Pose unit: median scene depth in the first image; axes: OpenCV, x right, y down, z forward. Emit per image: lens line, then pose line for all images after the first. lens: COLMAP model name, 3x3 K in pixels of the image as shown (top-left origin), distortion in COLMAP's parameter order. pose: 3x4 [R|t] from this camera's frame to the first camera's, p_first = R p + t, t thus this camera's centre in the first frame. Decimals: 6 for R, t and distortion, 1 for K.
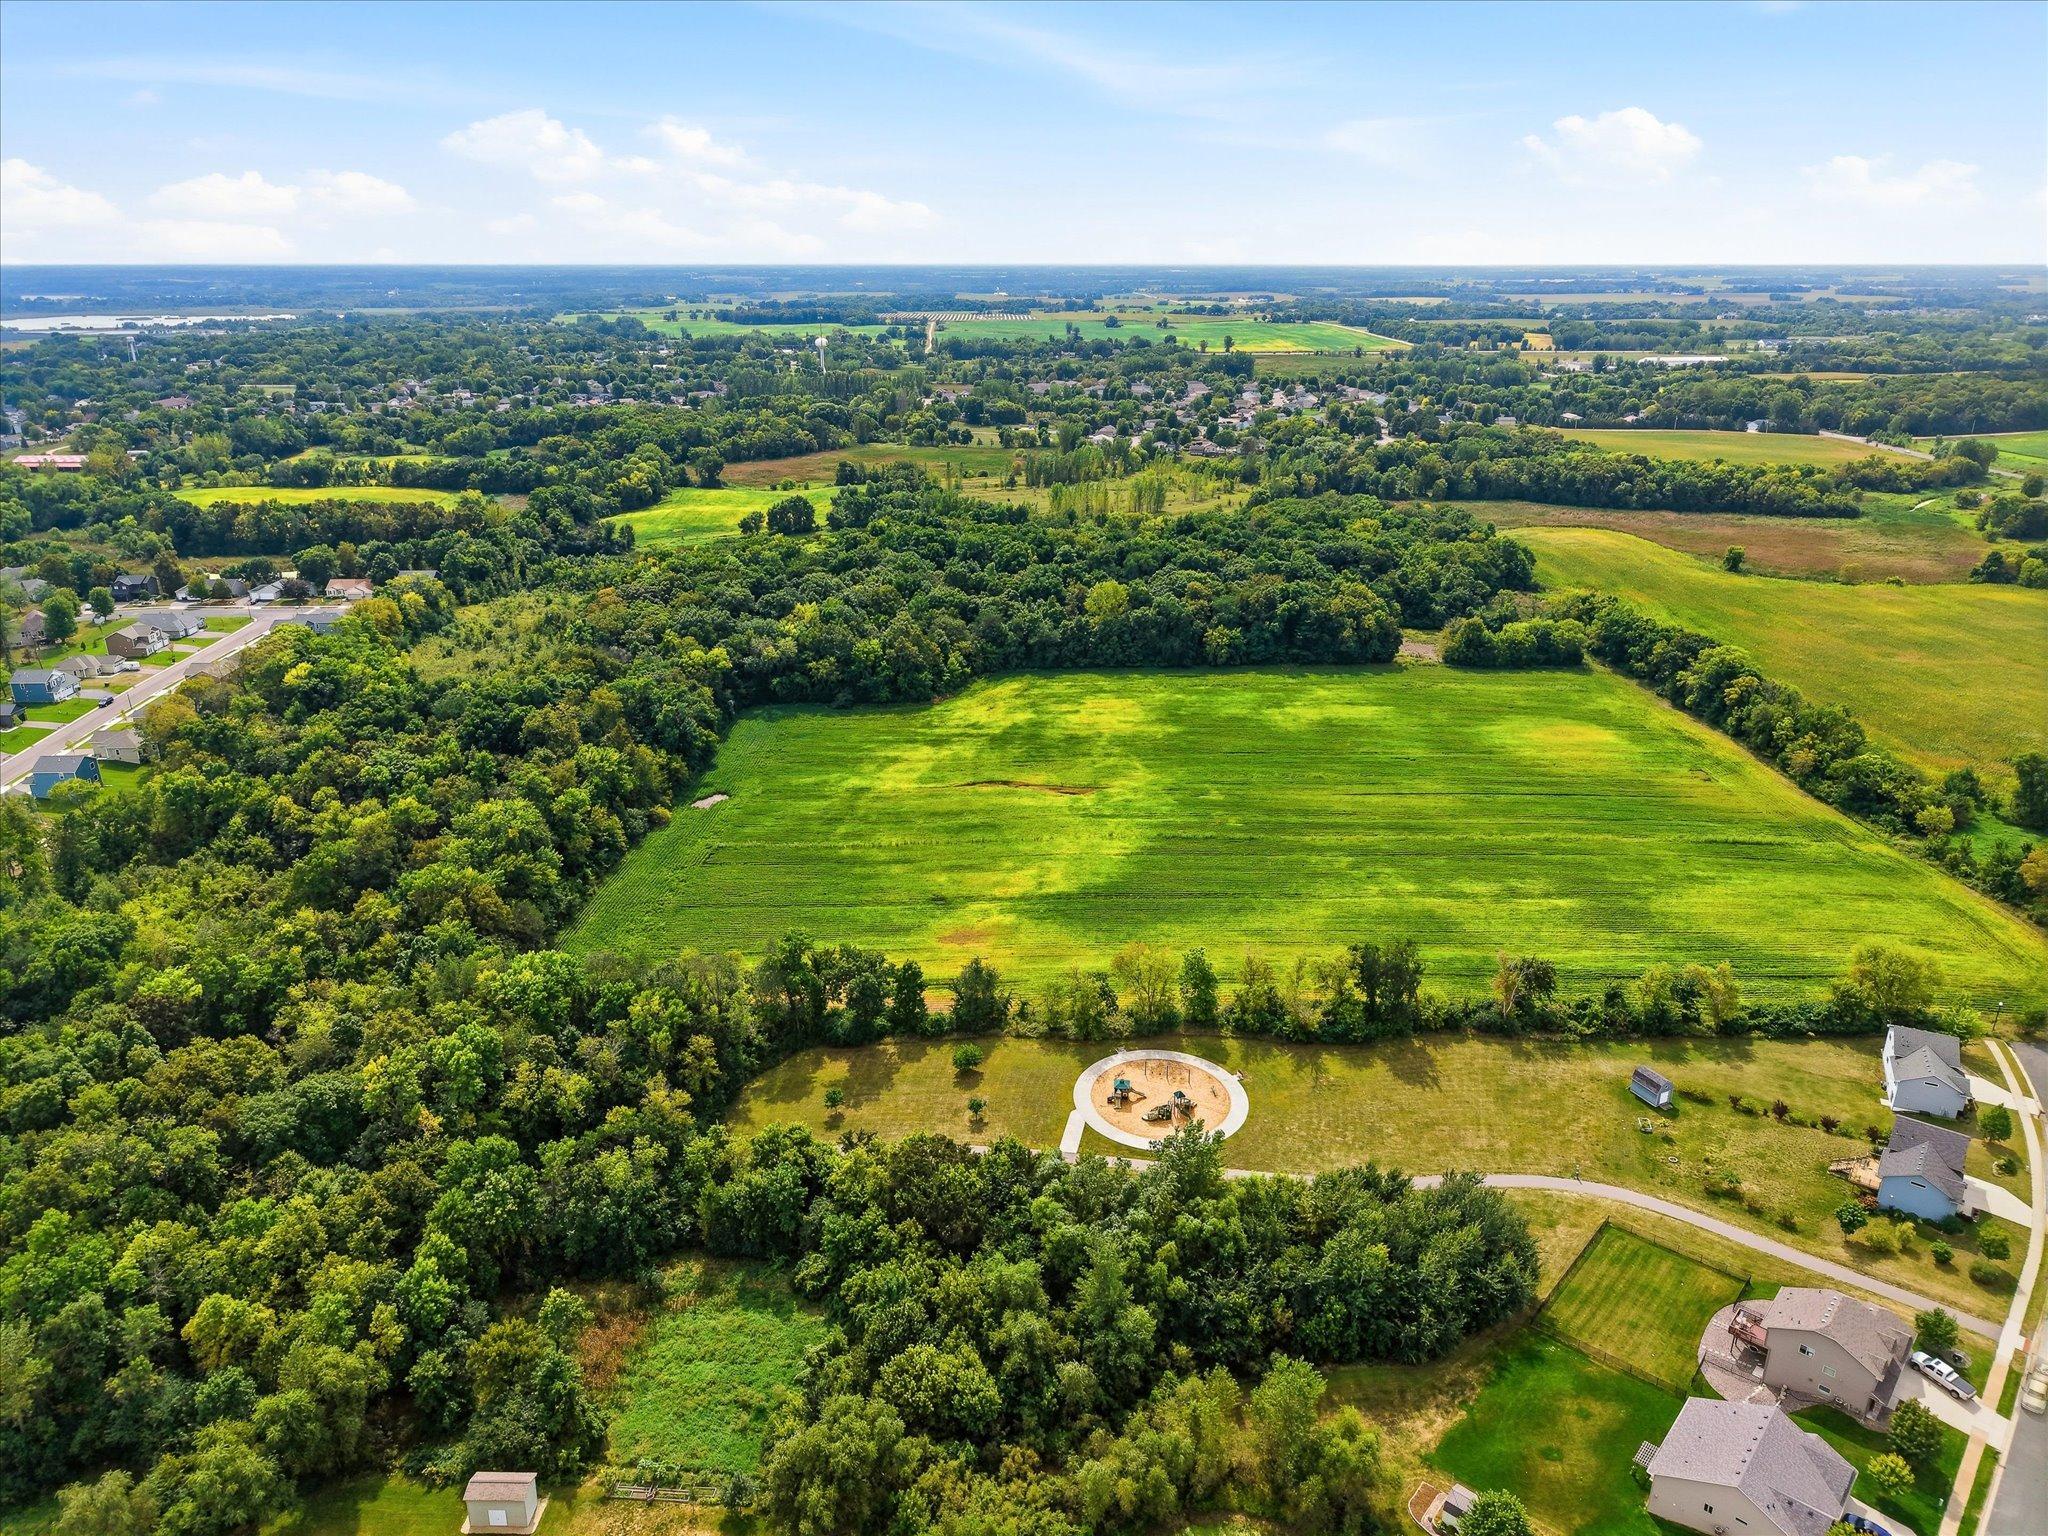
lens RADIAL K [[1357.1, 0, 1024.3], [0, 1357.1, 825.1], [0, 0, 1]] dist [0.026972, -0.029704]
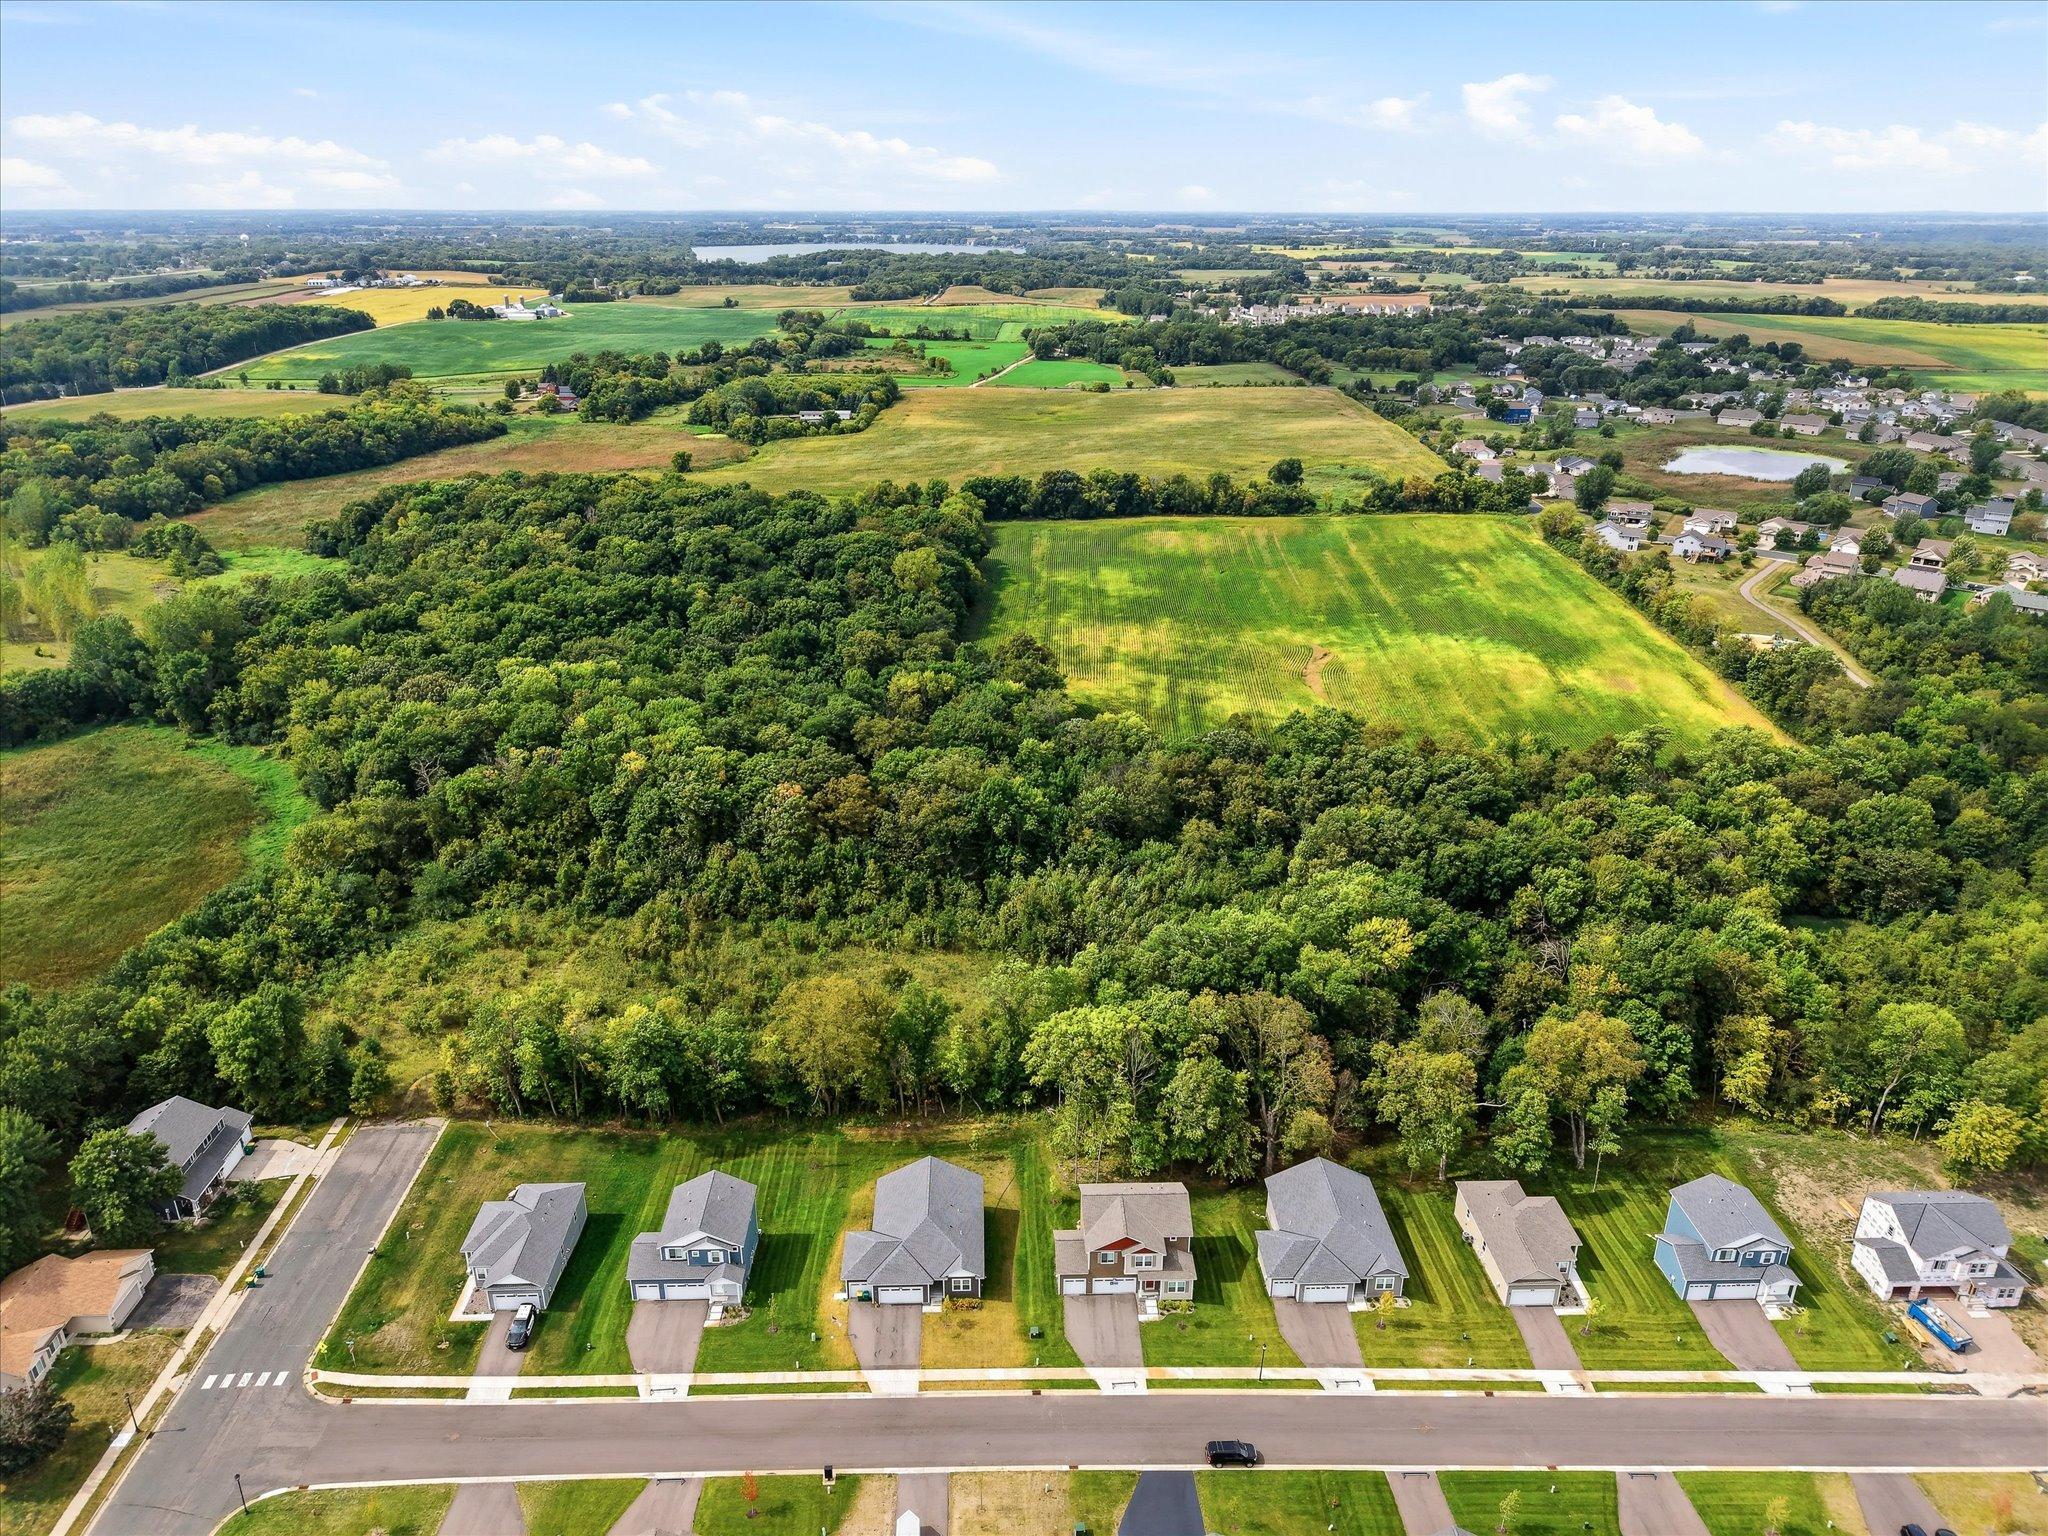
lens RADIAL K [[1371.8, 0, 1024.0], [0, 1371.8, 768.0], [0, 0, 1]] dist [0.030869, -0.031864]
pose [[0.006156, -0.379345, 0.925235, -1.085714], [0.385802, 0.854519, 0.347784, -0.447002], [-0.922561, 0.354816, 0.151612, 1.078583]]
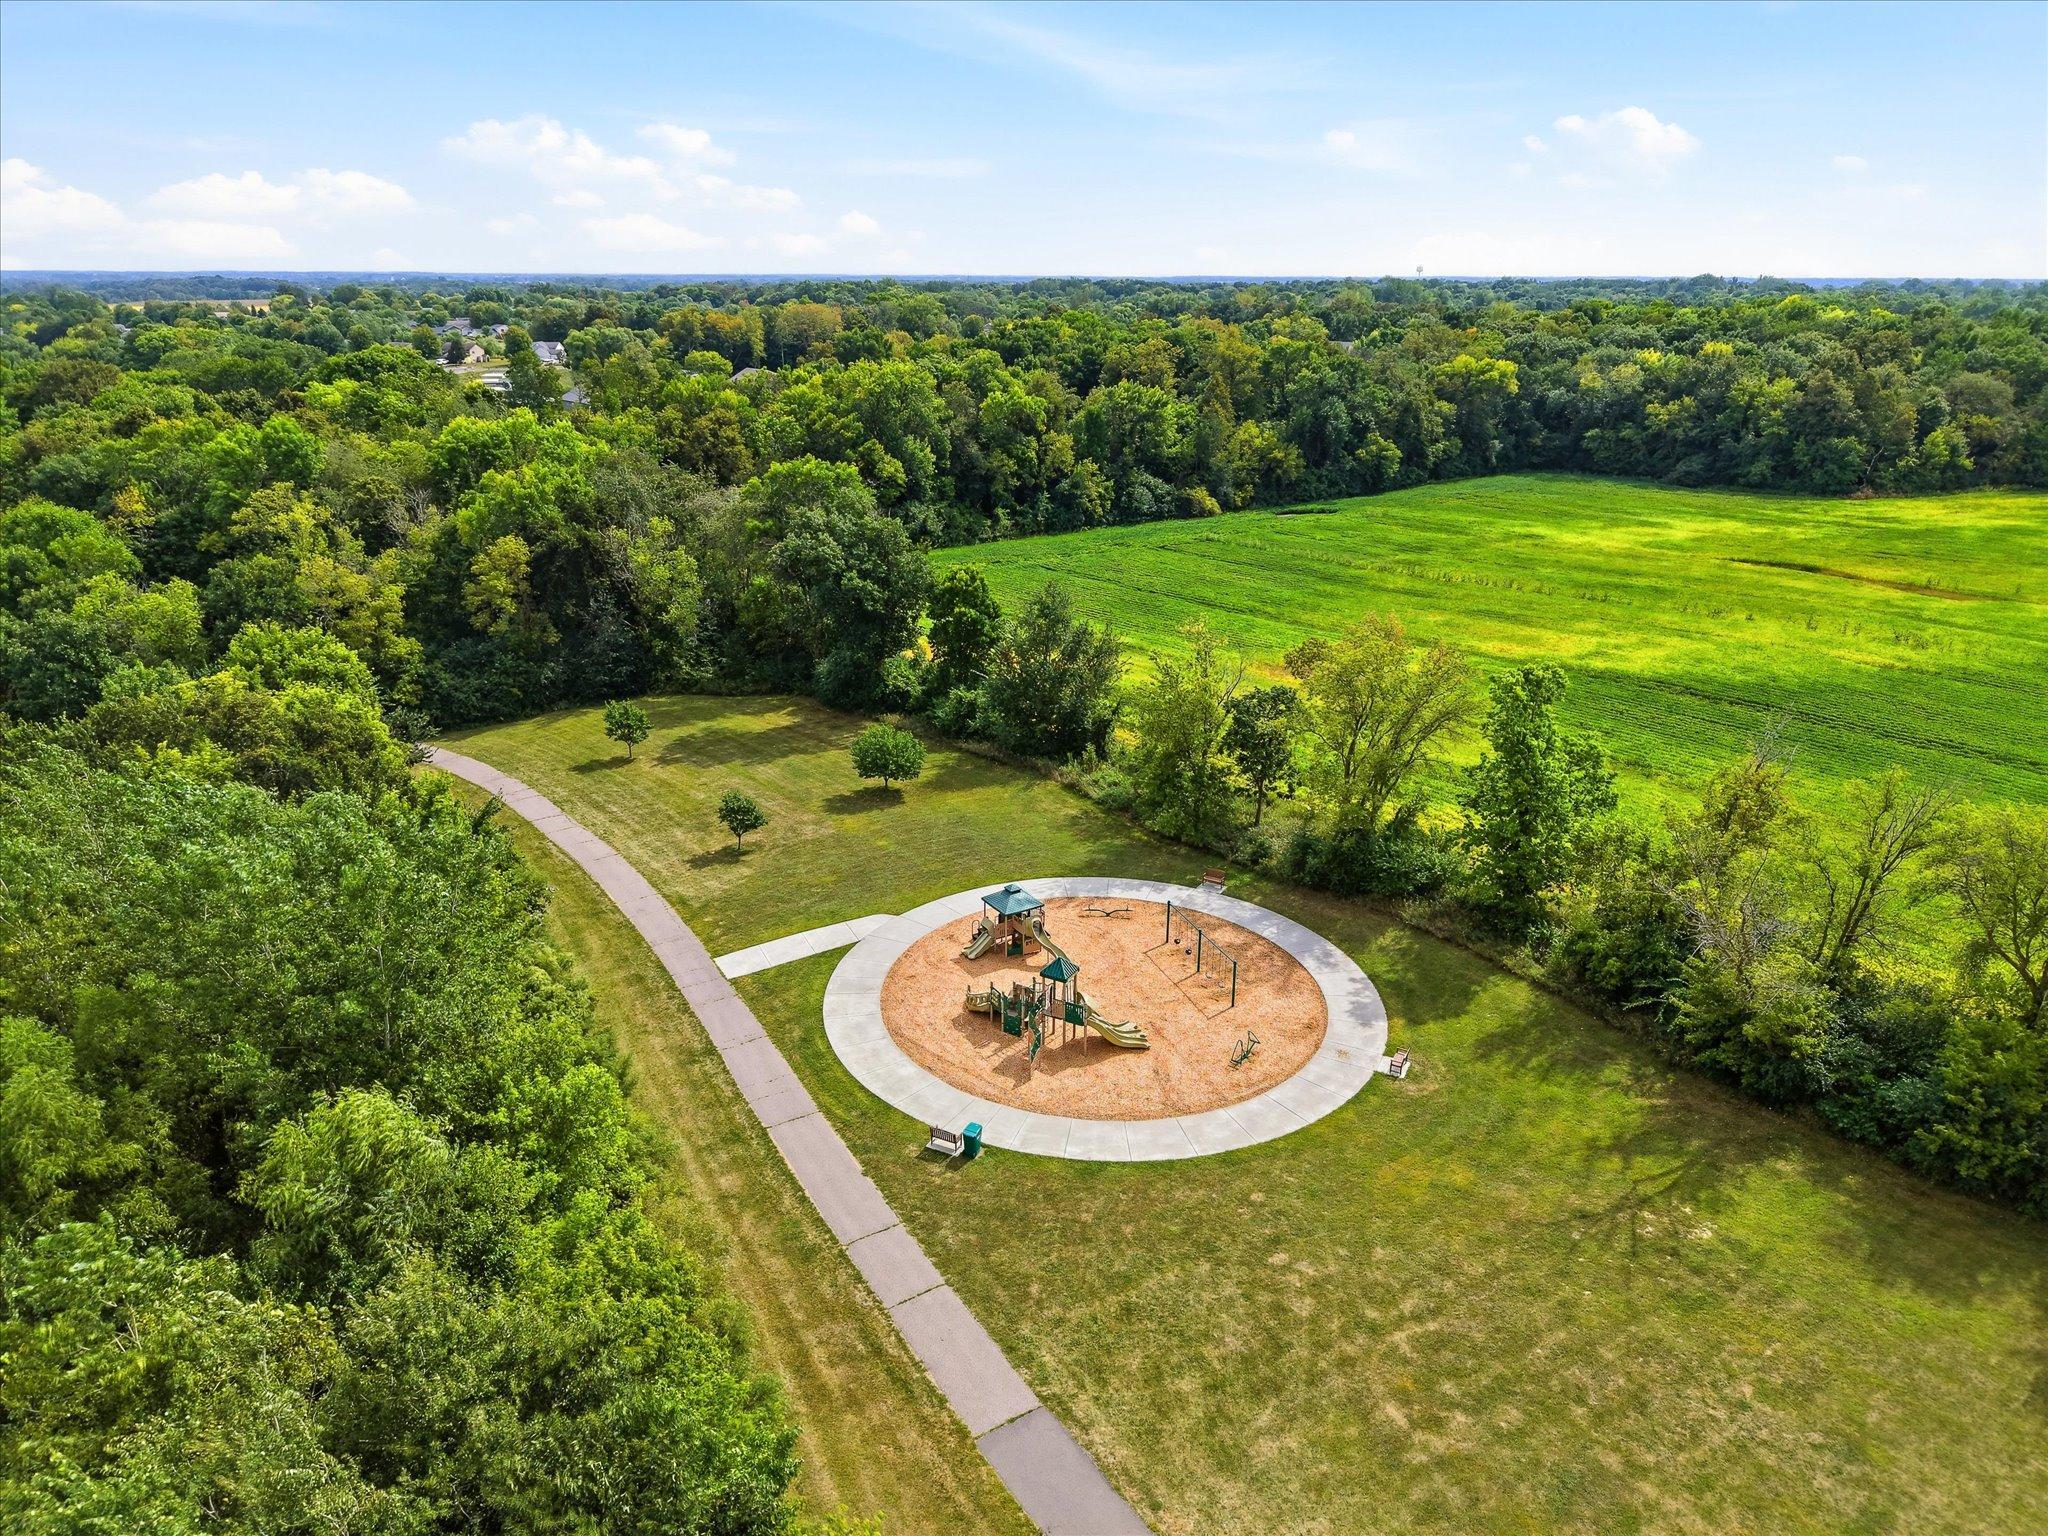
lens RADIAL K [[1357.1, 0, 1024.3], [0, 1357.1, 825.1], [0, 0, 1]] dist [0.026972, -0.029704]
pose [[0.625227, 0.294161, -0.722884, 0.192371], [-0.302069, 0.945266, 0.123393, 0.081520], [0.719615, 0.141212, 0.679863, 0.482813]]
